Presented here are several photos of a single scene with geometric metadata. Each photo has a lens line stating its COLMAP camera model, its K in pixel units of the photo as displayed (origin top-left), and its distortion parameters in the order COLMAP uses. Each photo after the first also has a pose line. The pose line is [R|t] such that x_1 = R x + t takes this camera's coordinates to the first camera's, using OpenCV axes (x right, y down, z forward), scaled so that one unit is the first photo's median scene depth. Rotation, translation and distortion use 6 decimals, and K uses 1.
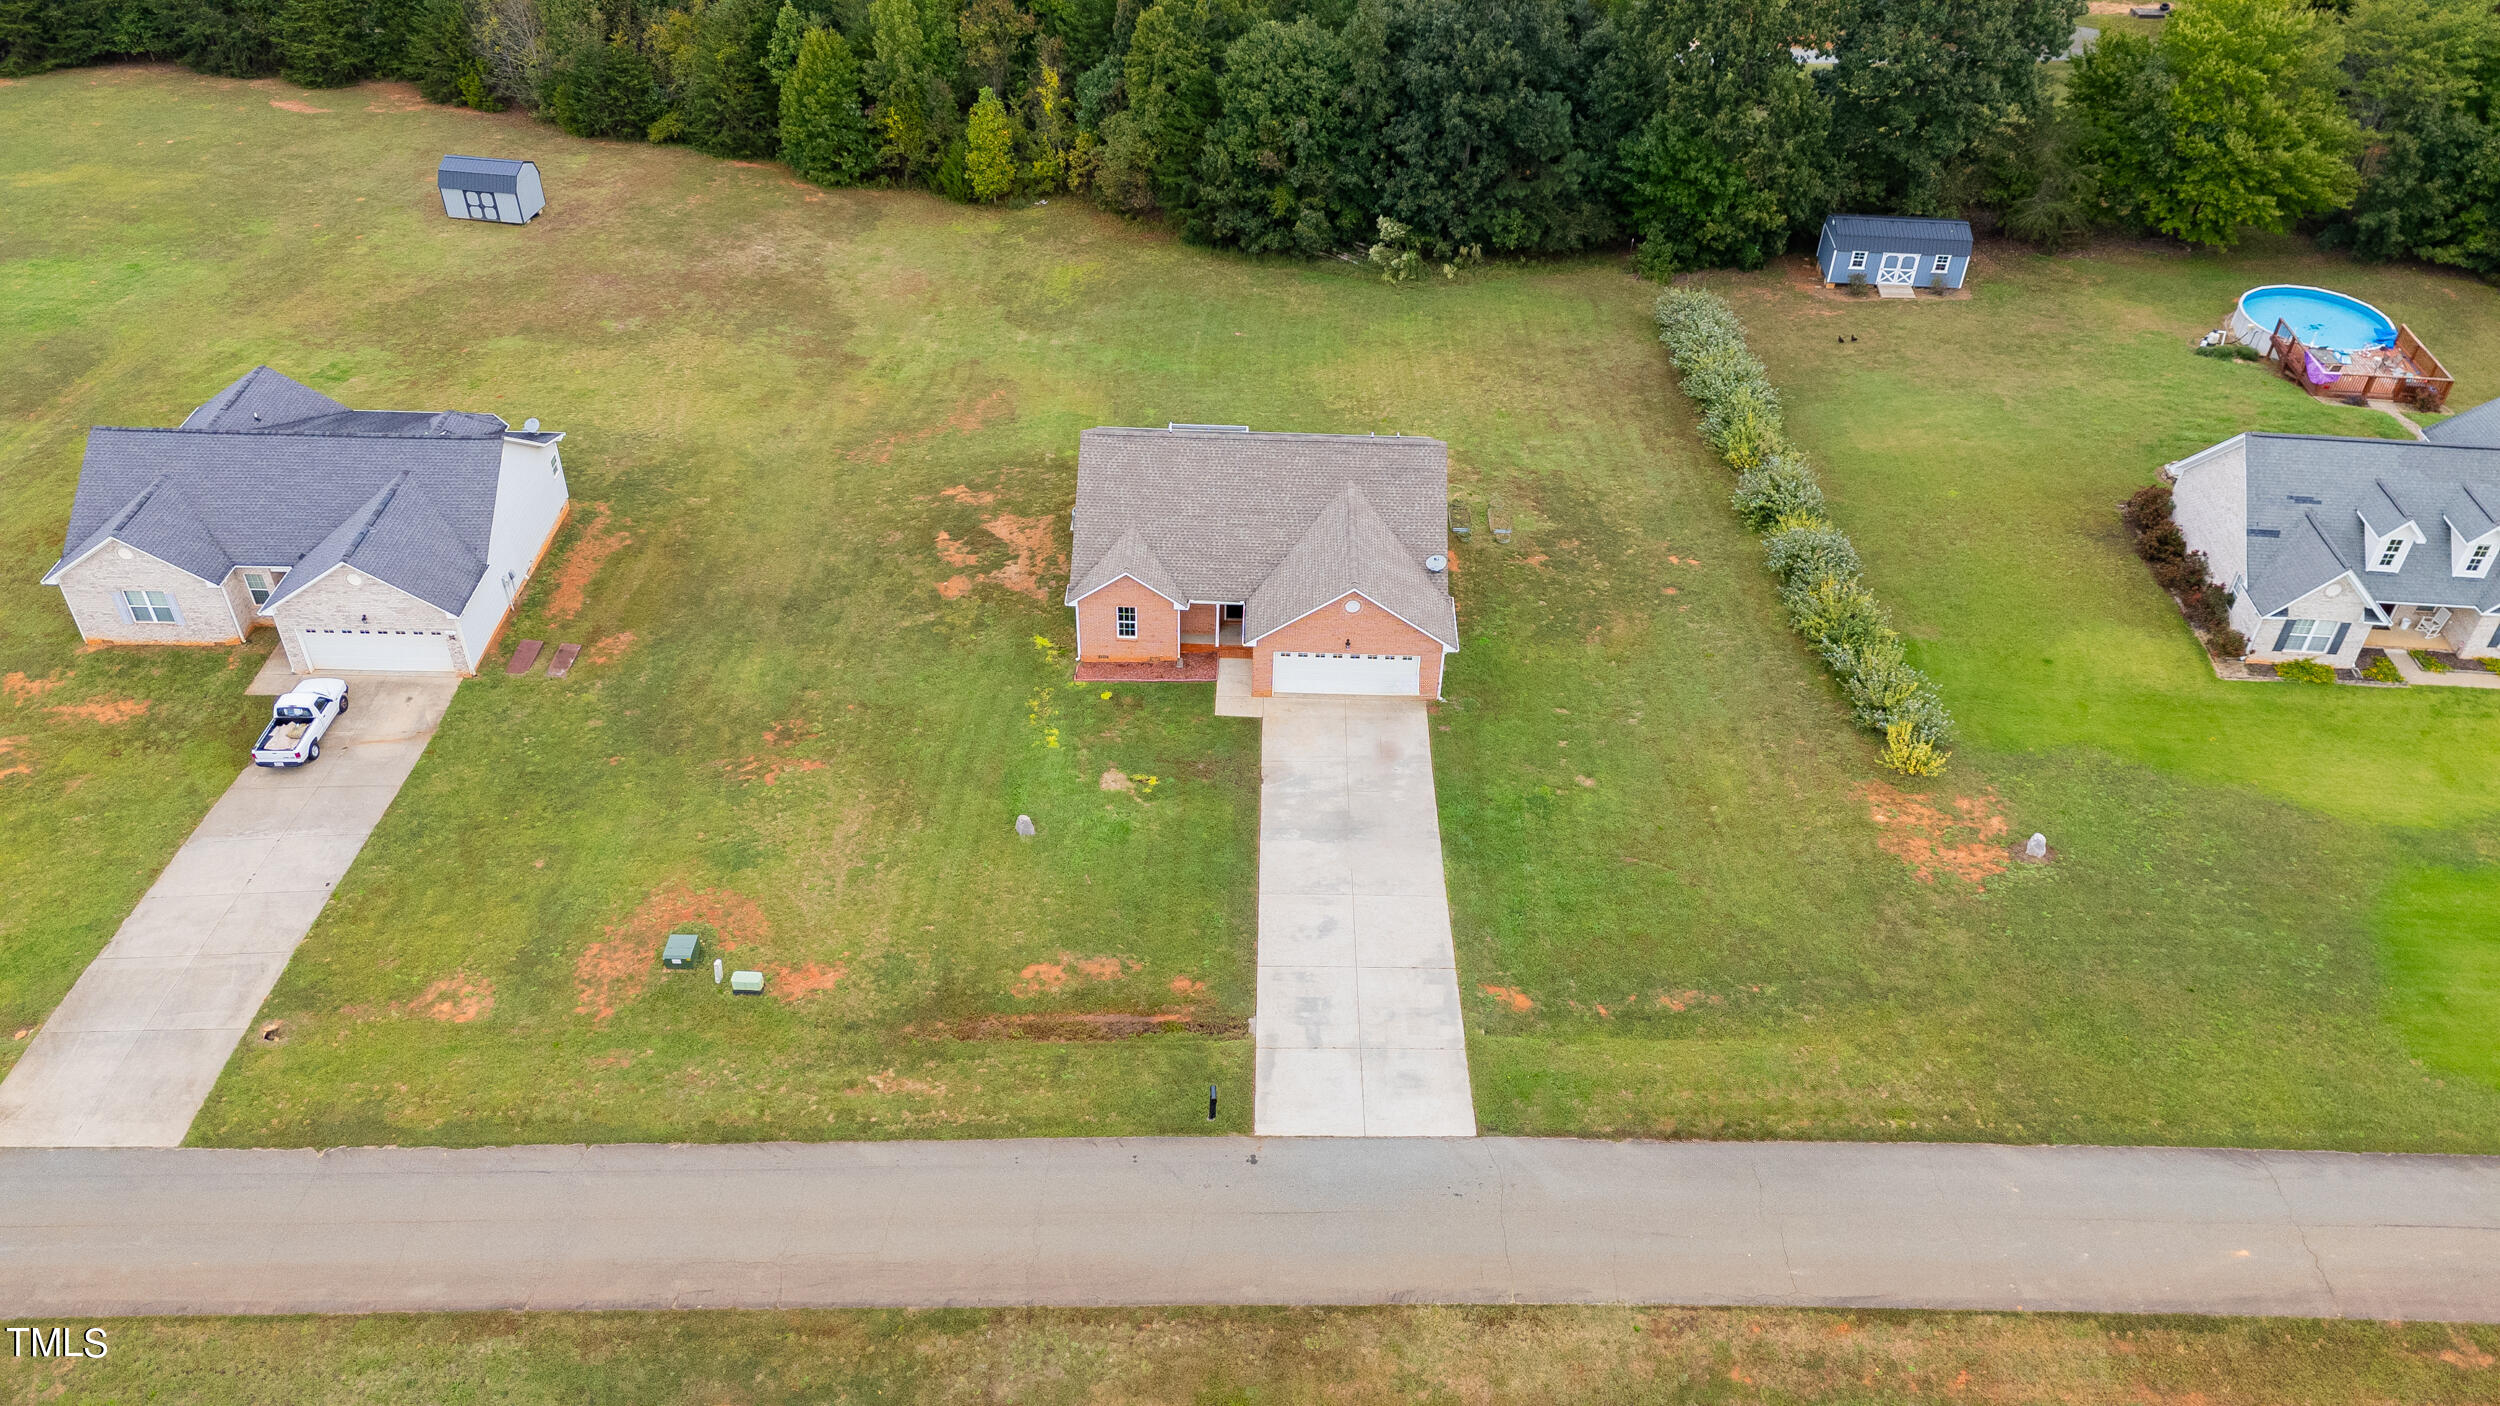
lens RADIAL K [[1834.1, 0, 1246.1], [0, 1834.1, 722.6], [0, 0, 1]] dist [0.072921, -0.066138]
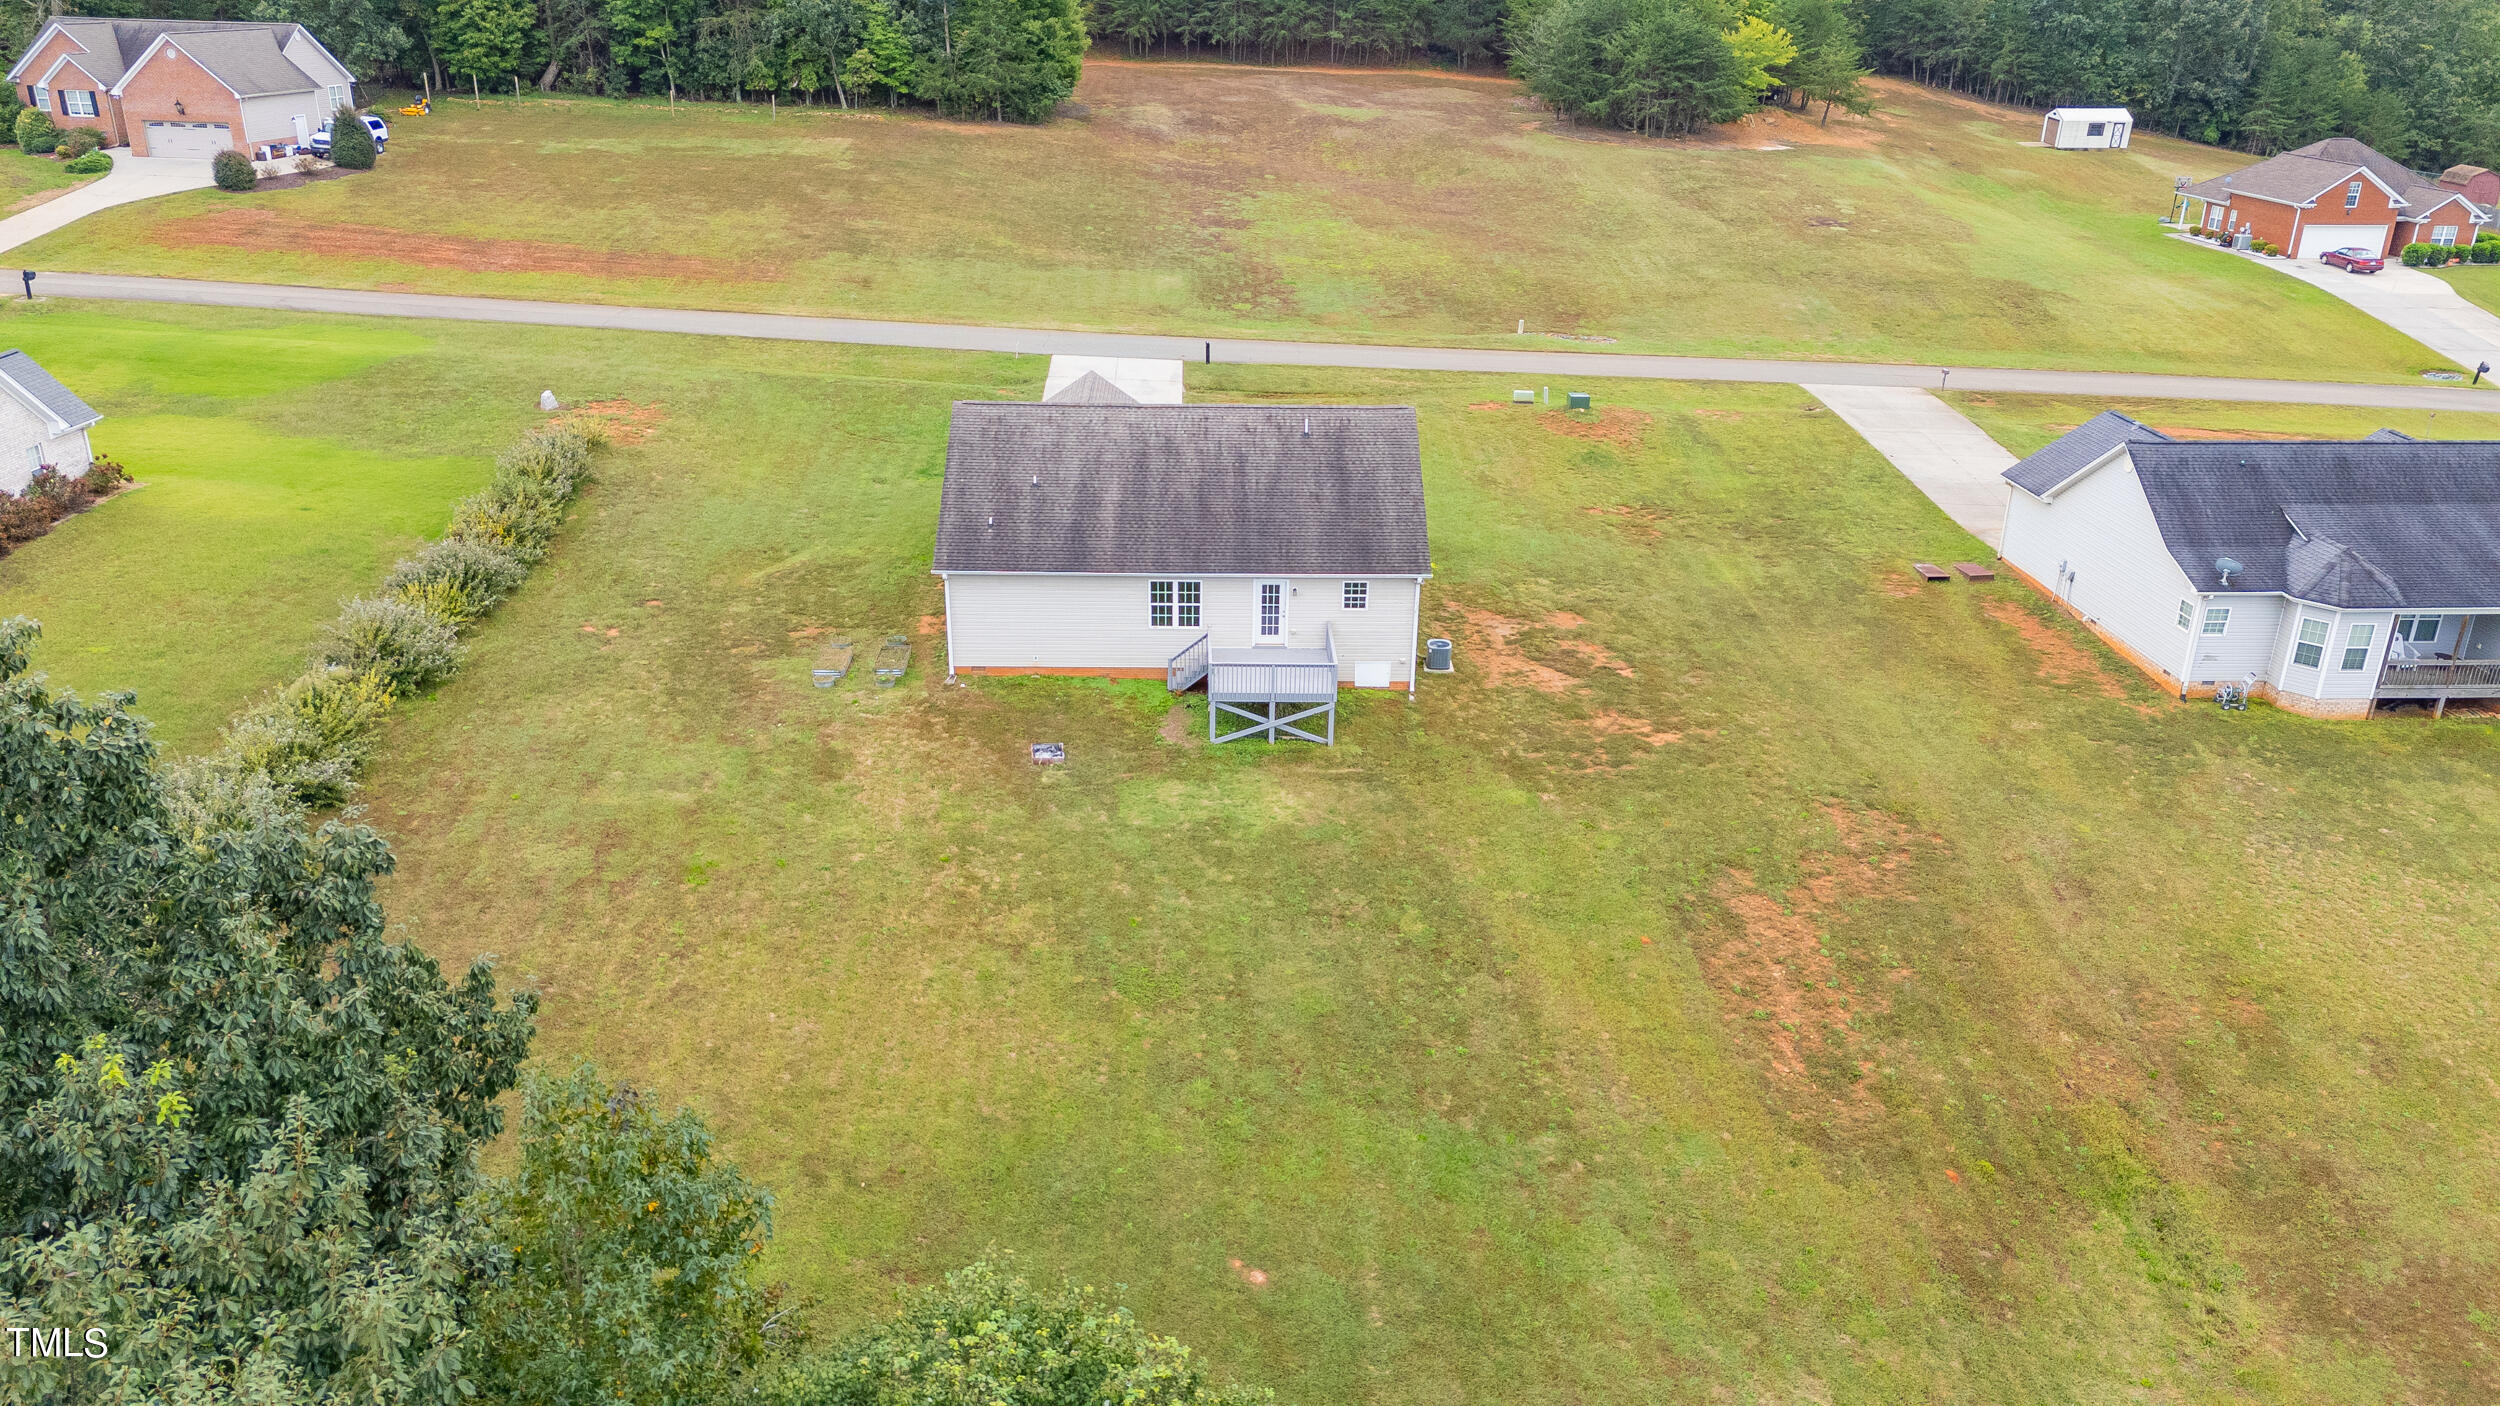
lens RADIAL K [[1834.1, 0, 1231.2], [0, 1834.1, 698.6], [0, 0, 1]] dist [0.072921, -0.066138]
pose [[-0.998158, -0.015958, -0.058531, 0.033672], [-0.058893, 0.486467, 0.871712, -0.791468], [0.014563, 0.873553, -0.486511, 1.507050]]
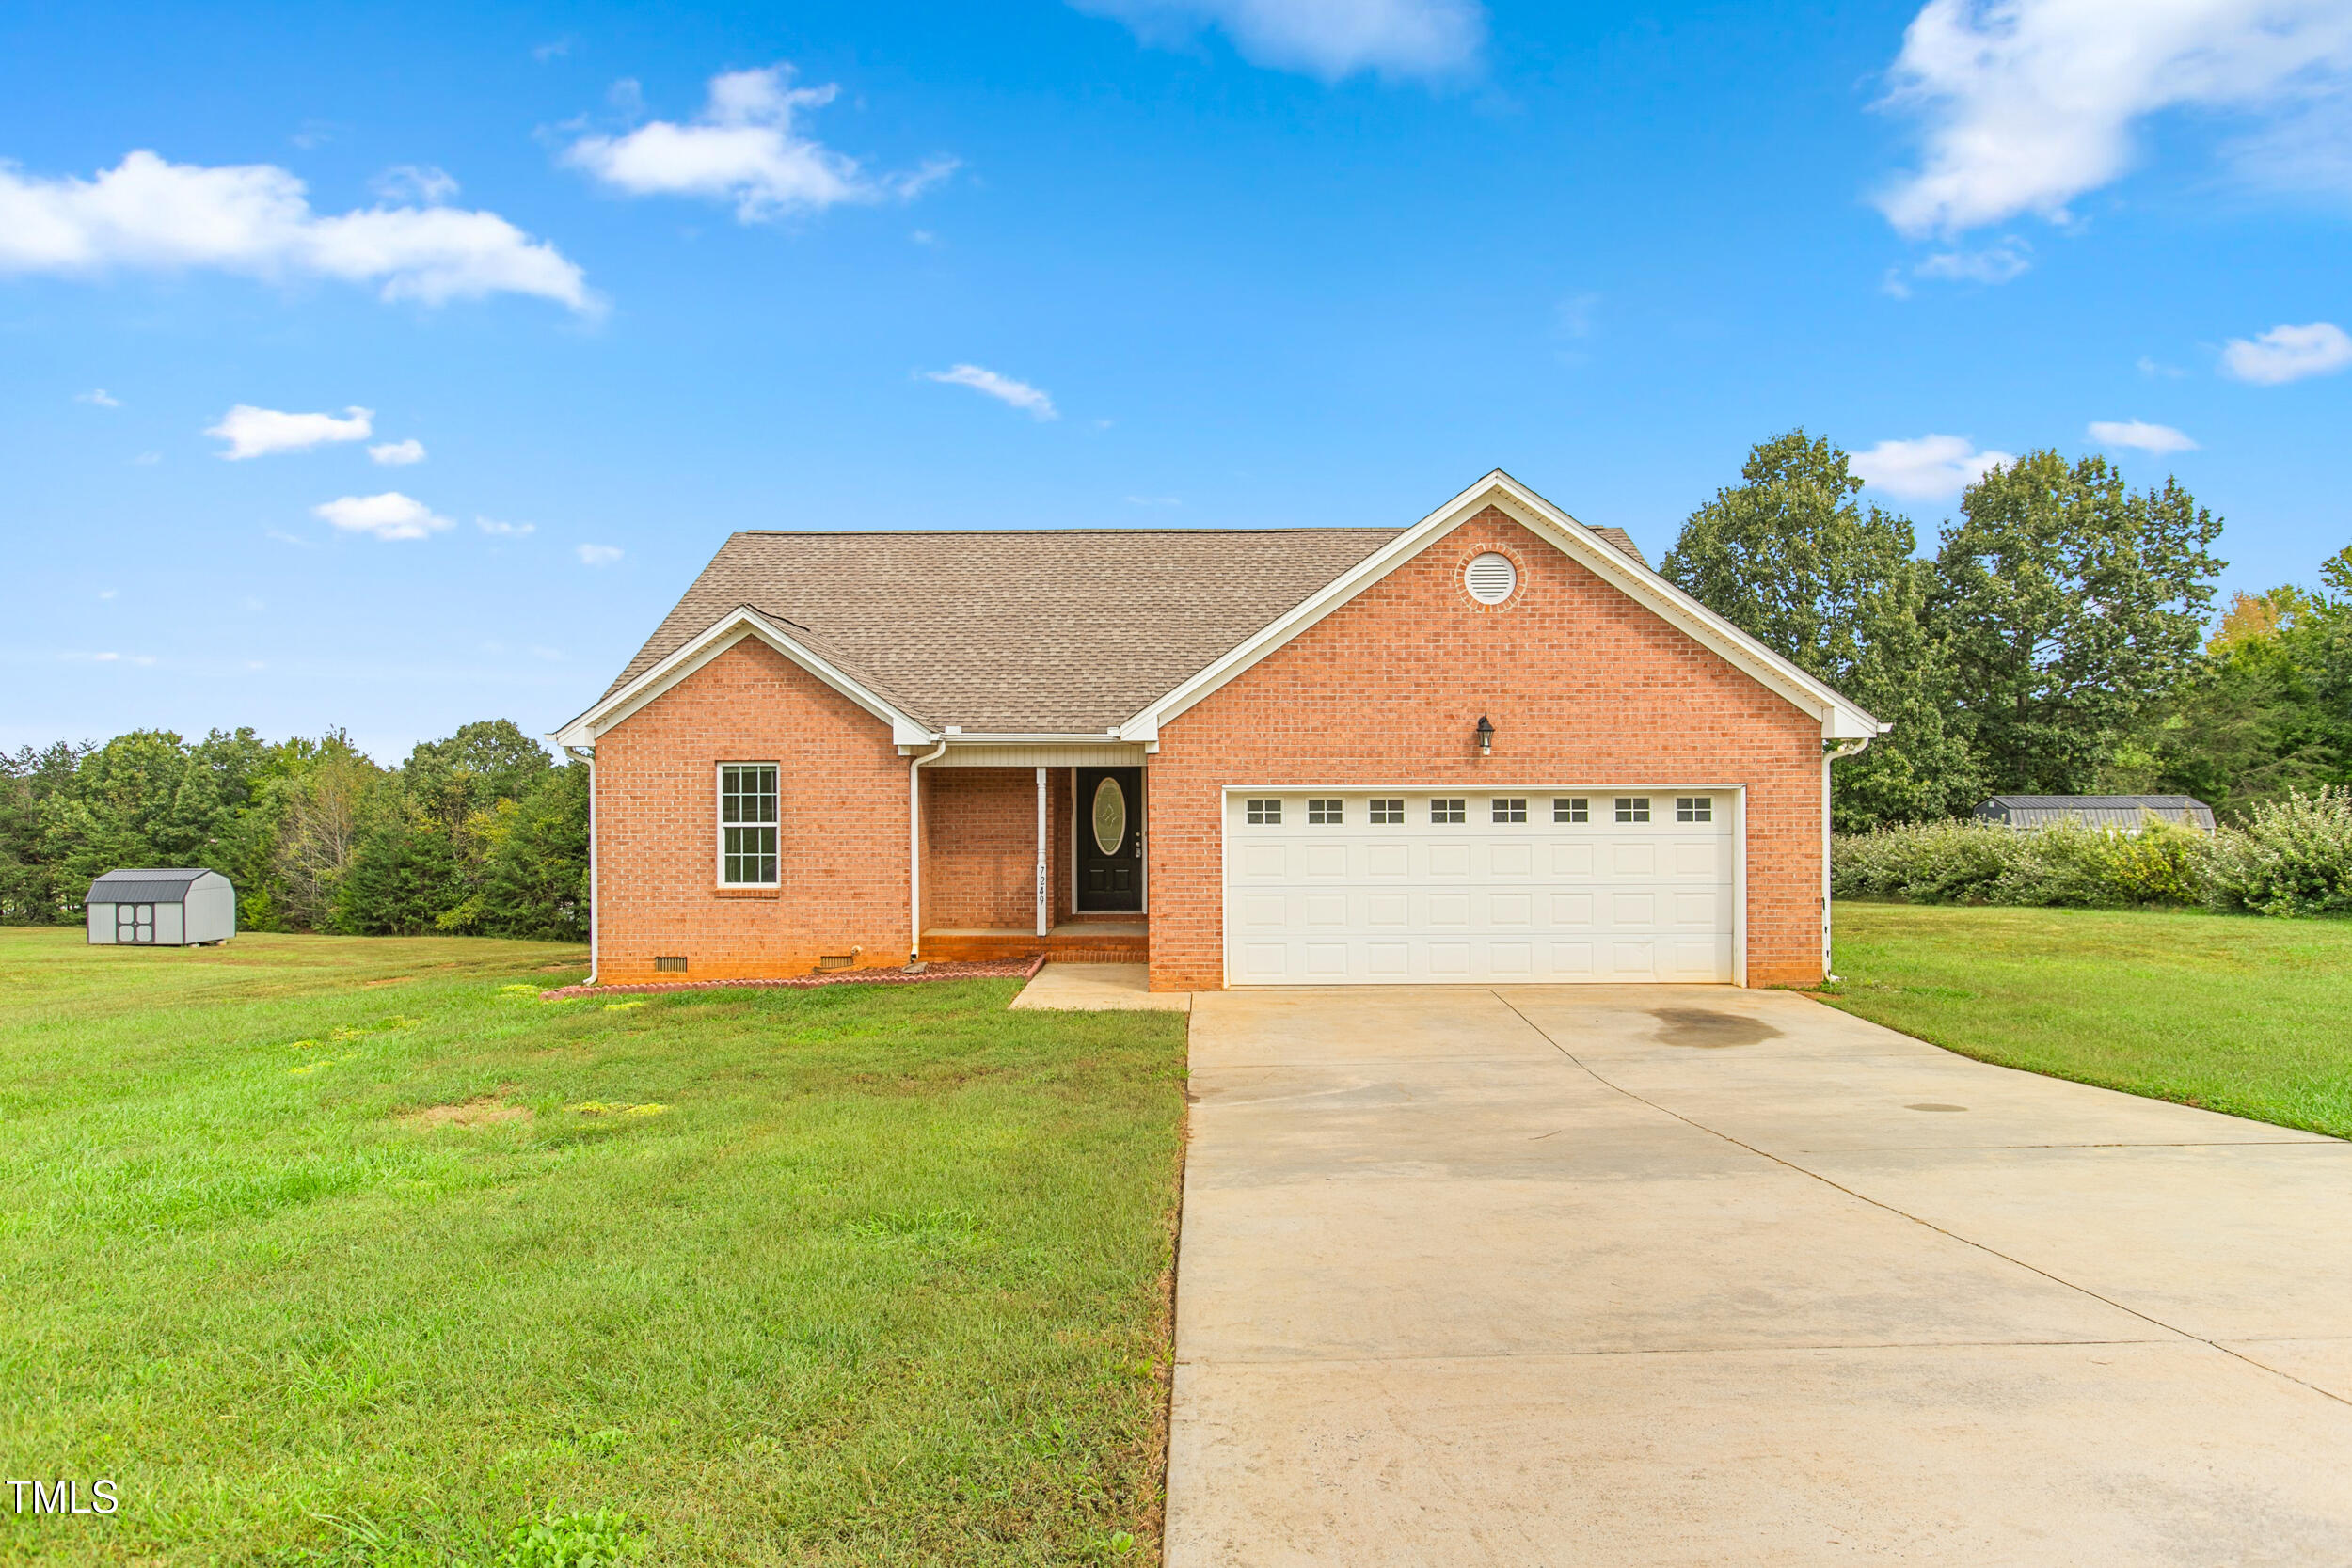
lens RADIAL K [[1497.6, 0, 1179.0], [0, 1497.6, 774.1], [0, 0, 1]] dist [0.004681, 0.000188]
pose [[0.999600, -0.027173, 0.007860, 0.006424], [0.026112, 0.779616, -0.625713, 0.098331], [0.010875, 0.625668, 0.780014, 0.776724]]
